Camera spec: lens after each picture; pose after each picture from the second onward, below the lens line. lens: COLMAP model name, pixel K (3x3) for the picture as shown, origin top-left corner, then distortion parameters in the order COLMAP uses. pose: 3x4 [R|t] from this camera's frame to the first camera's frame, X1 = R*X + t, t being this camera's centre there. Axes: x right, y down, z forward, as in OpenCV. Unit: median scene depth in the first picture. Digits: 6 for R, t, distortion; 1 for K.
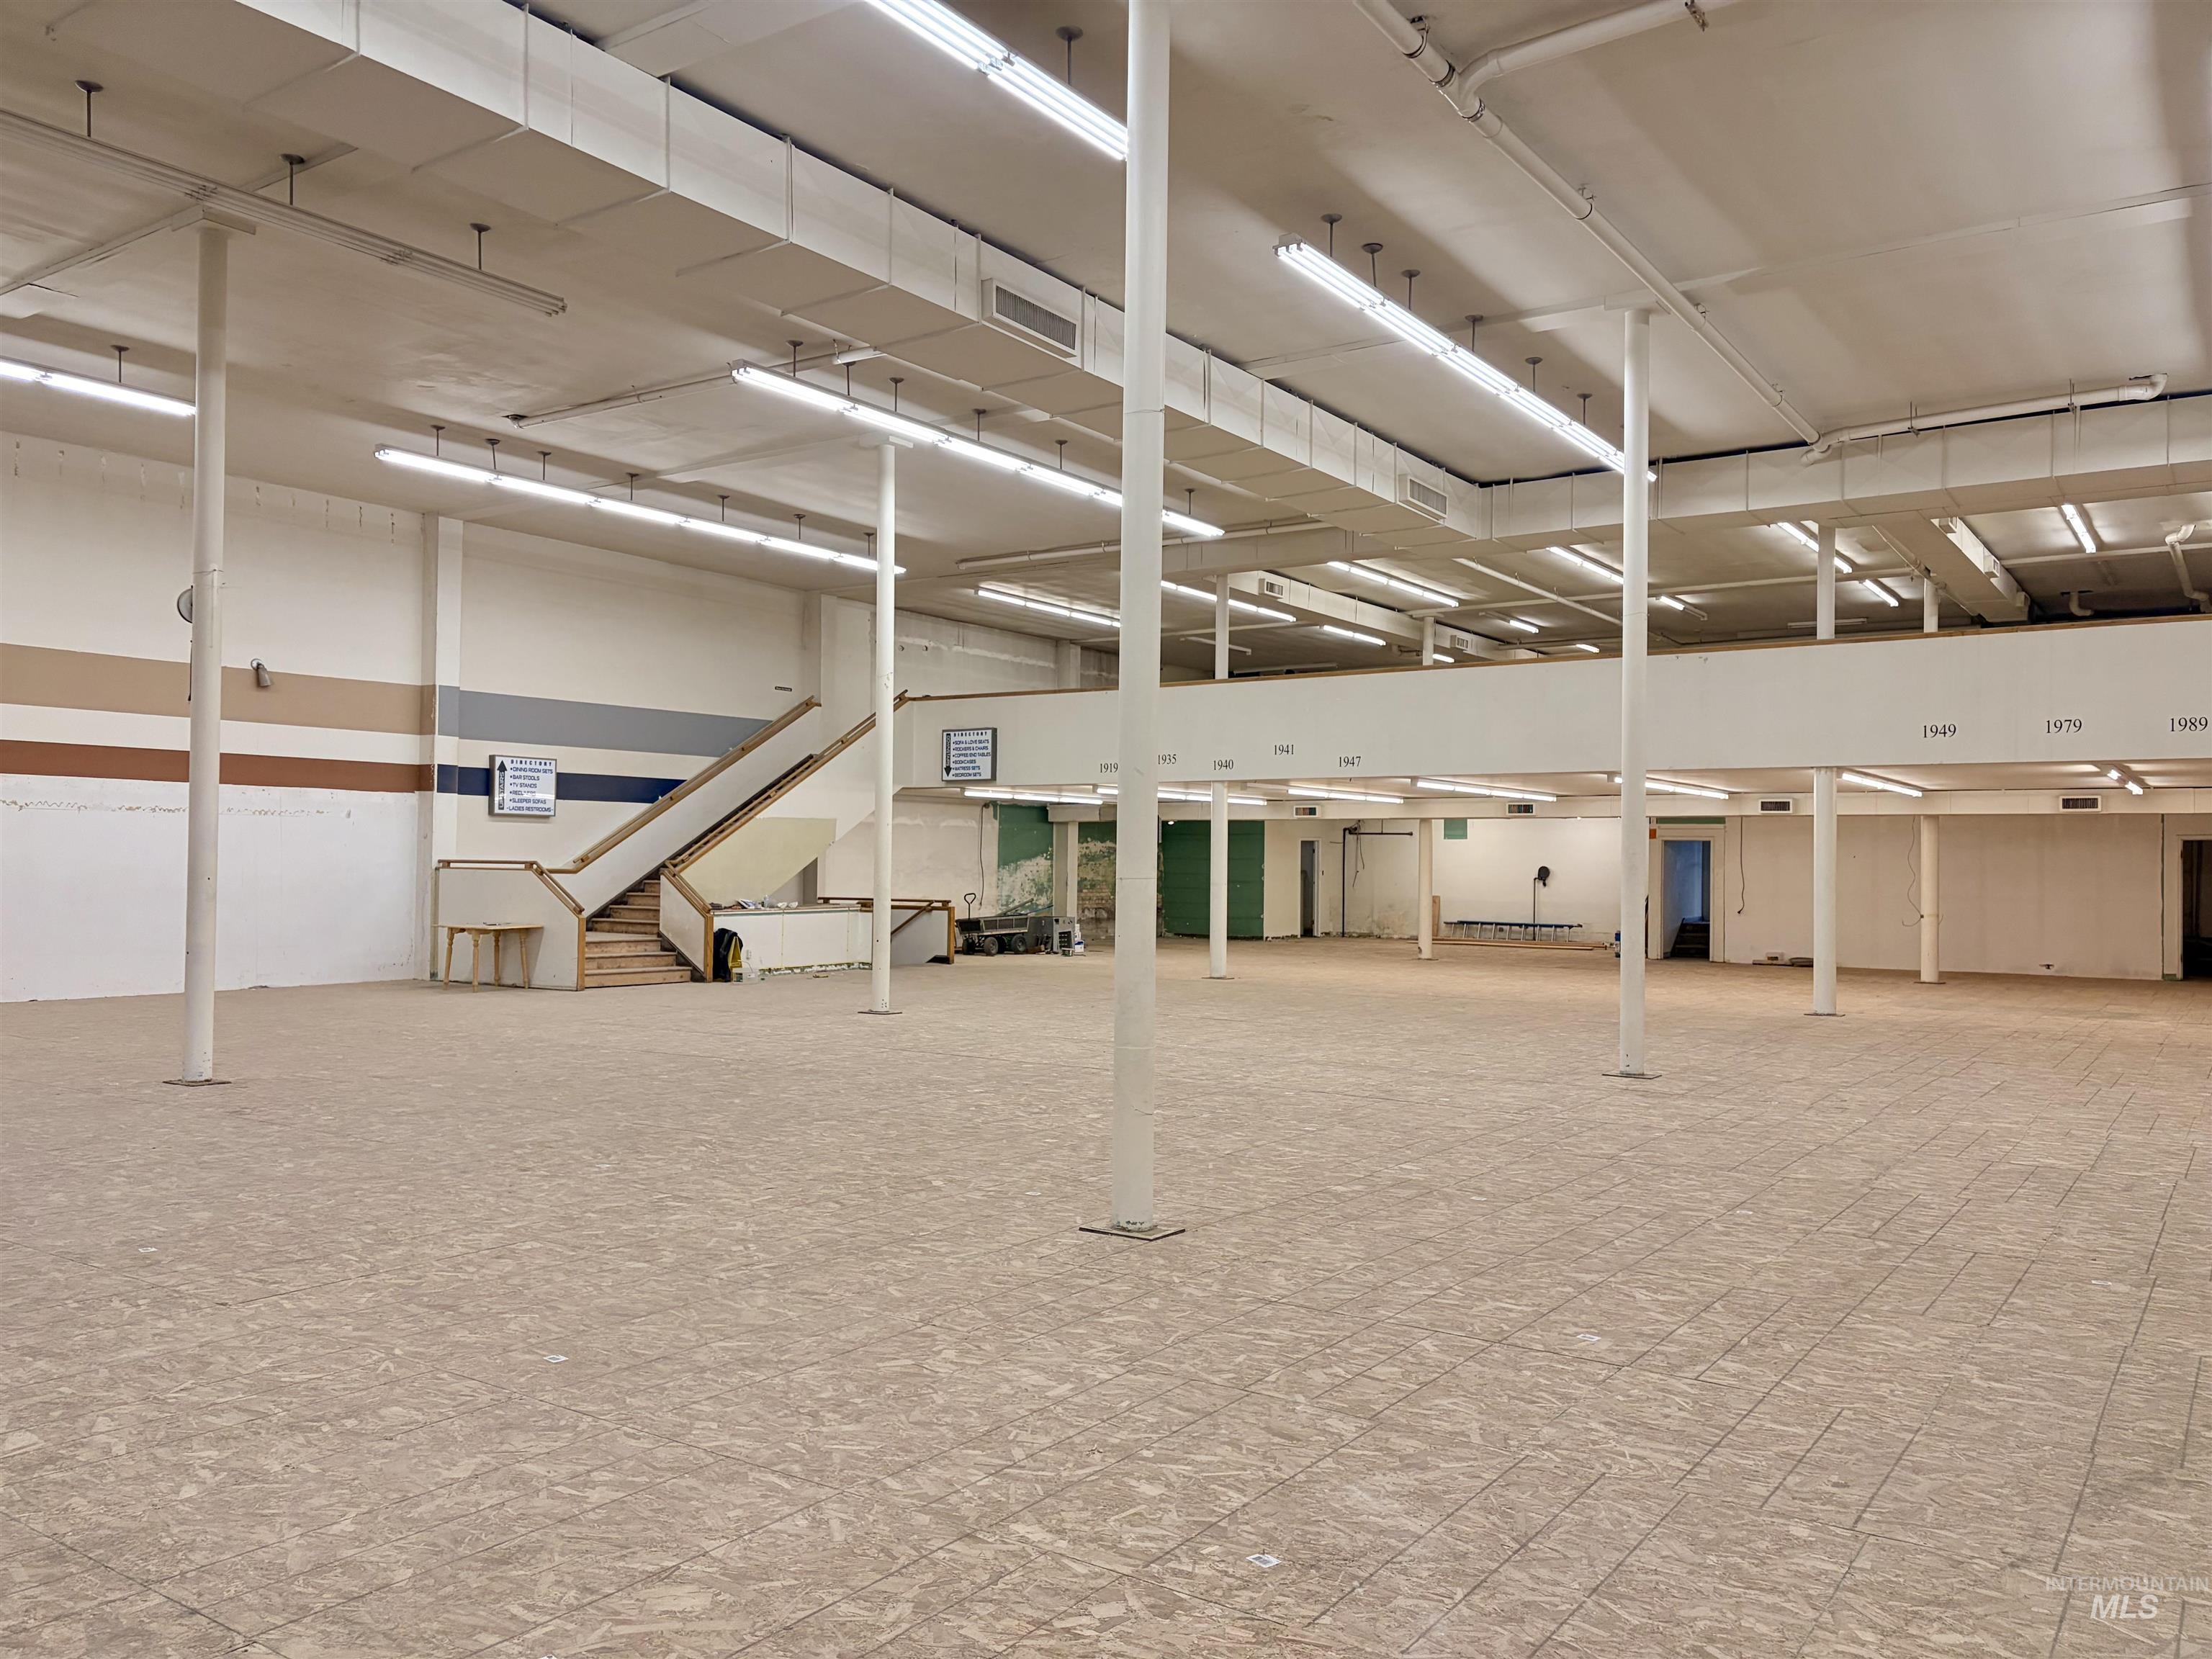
lens RADIAL K [[1681.2, 0, 1104.0], [0, 1681.2, 838.2], [0, 0, 1]] dist [0.054862, -0.043266]
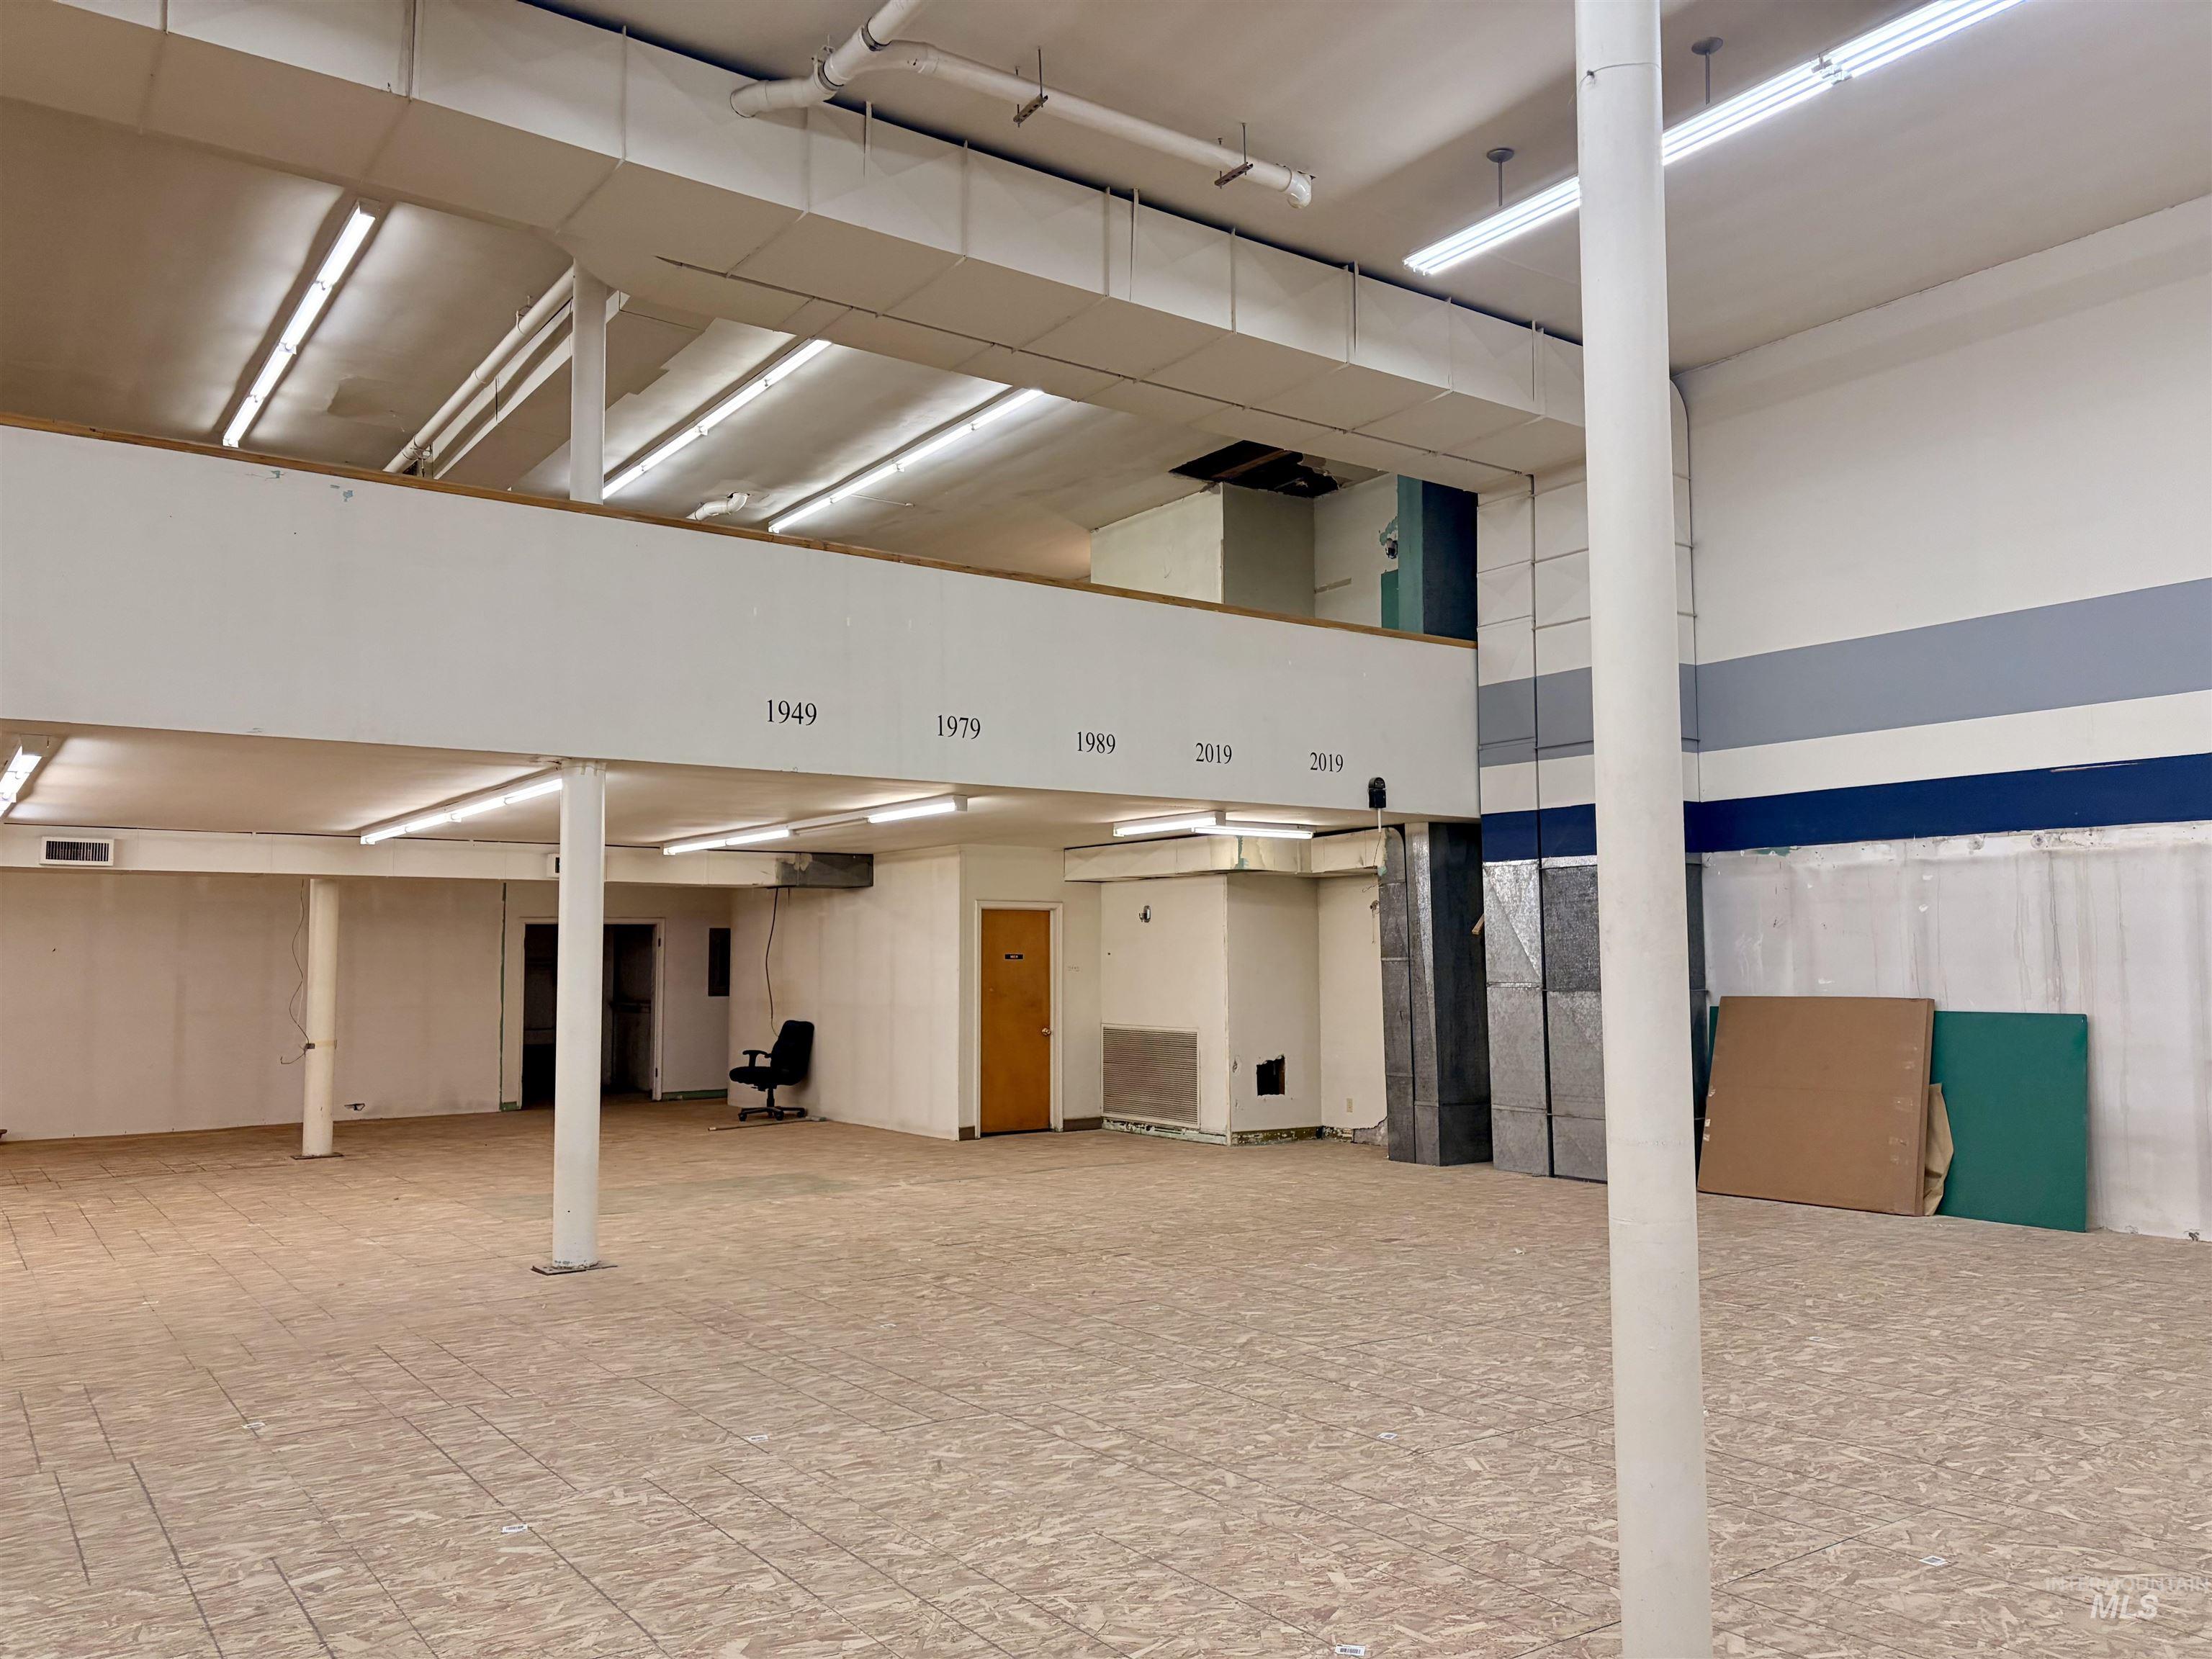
lens RADIAL K [[1681.2, 0, 1073.8], [0, 1681.2, 800.5], [0, 0, 1]] dist [0.054862, -0.043266]
pose [[0.356025, 0.078111, 0.931206, 0.015441], [-0.003854, 0.996615, -0.082124, 0.010014], [-0.934468, 0.025650, 0.355121, 0.650699]]
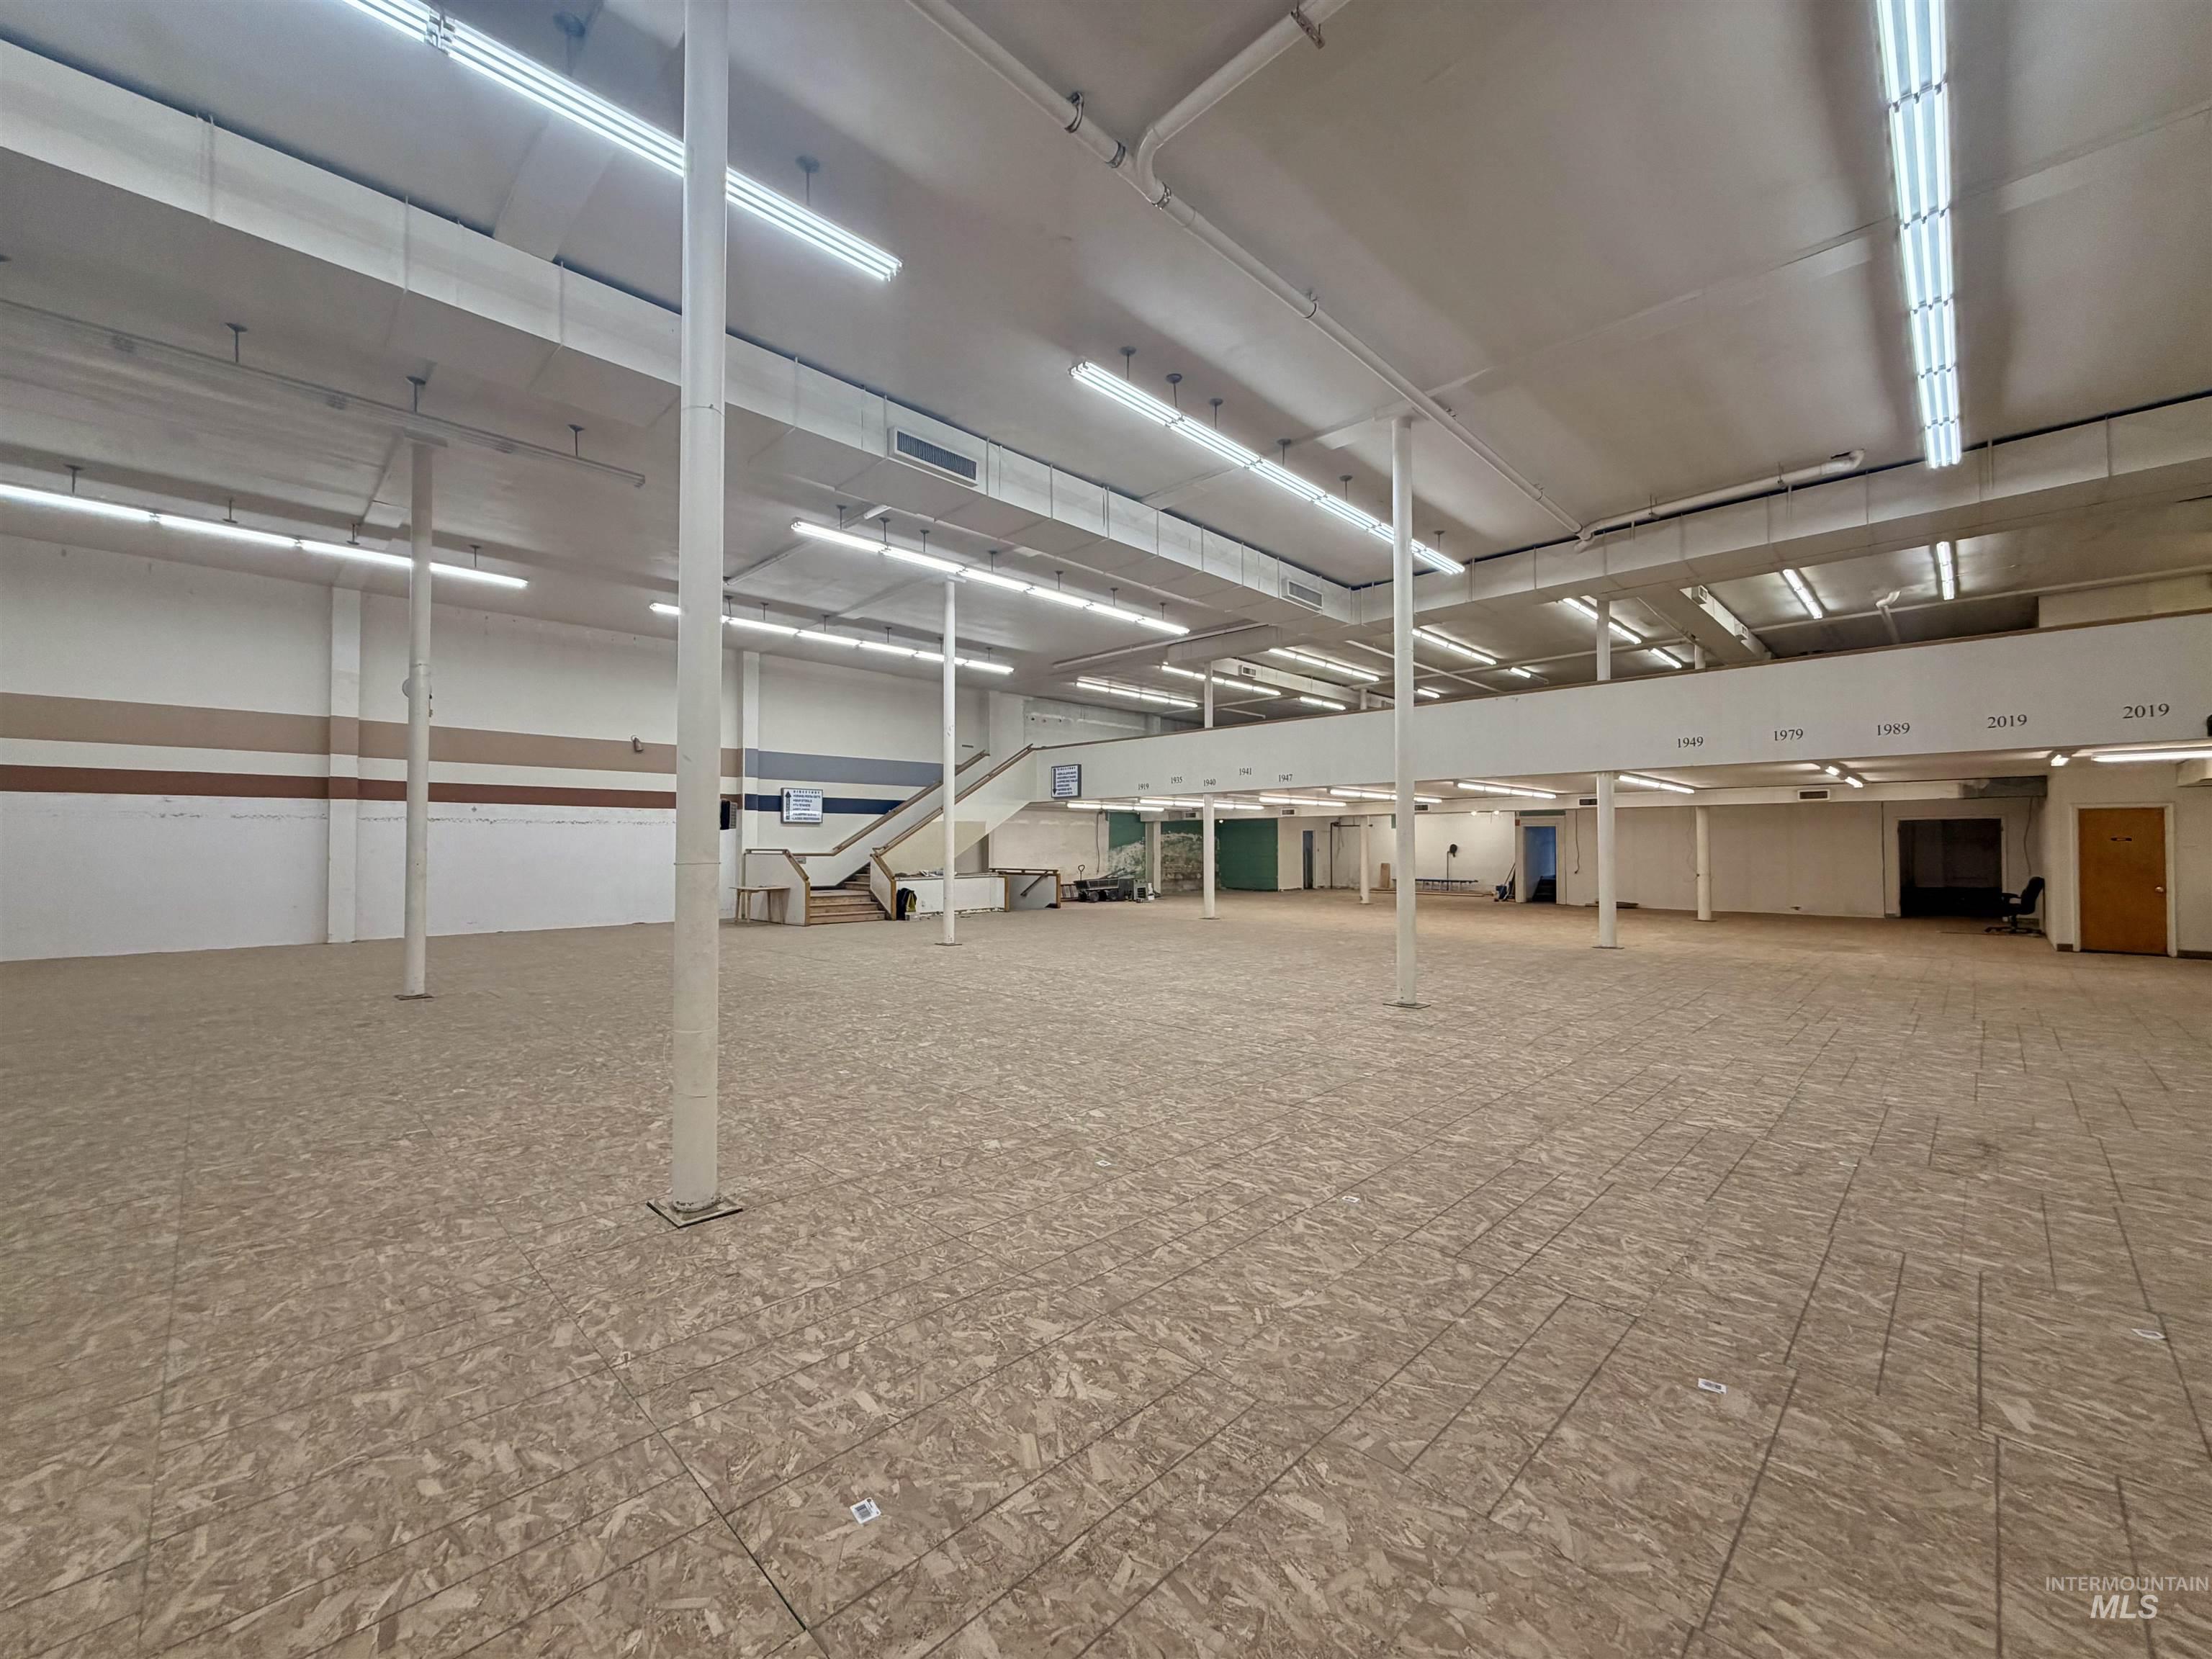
lens RADIAL K [[873.0, 0, 1107.4], [0, 873.0, 826.9], [0, 0, 1]] dist [0.002517, -0.000099]
pose [[0.983712, -0.016685, -0.178975, 0.145707], [0.015243, 0.999839, -0.009429, 0.004584], [0.179104, 0.006547, 0.983808, 0.210259]]
